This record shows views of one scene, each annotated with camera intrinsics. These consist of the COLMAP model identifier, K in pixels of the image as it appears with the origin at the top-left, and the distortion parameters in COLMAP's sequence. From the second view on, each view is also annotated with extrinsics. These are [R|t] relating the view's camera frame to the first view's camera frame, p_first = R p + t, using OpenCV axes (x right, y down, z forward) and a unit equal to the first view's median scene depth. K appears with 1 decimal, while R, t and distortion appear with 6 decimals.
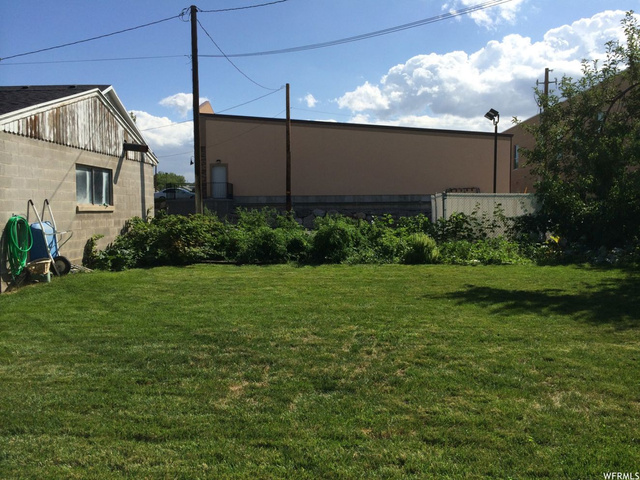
lens RADIAL K [[531.6, 0, 320.0], [0, 531.6, 240.0], [0, 0, 1]] dist [0.062688, -0.095691]
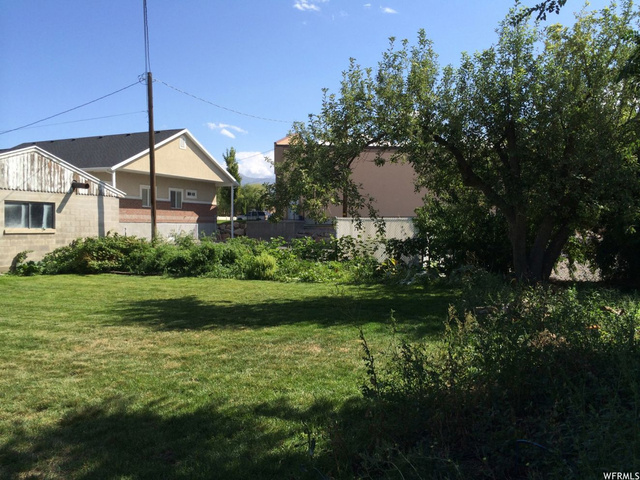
lens RADIAL K [[537.6, 0, 320.0], [0, 537.6, 240.0], [0, 0, 1]] dist [0.078749, -0.098099]
pose [[0.933823, 0.009858, -0.357600, 0.751791], [-0.023301, 0.999174, -0.033304, -0.005782], [0.356976, 0.039432, 0.933281, -0.053864]]
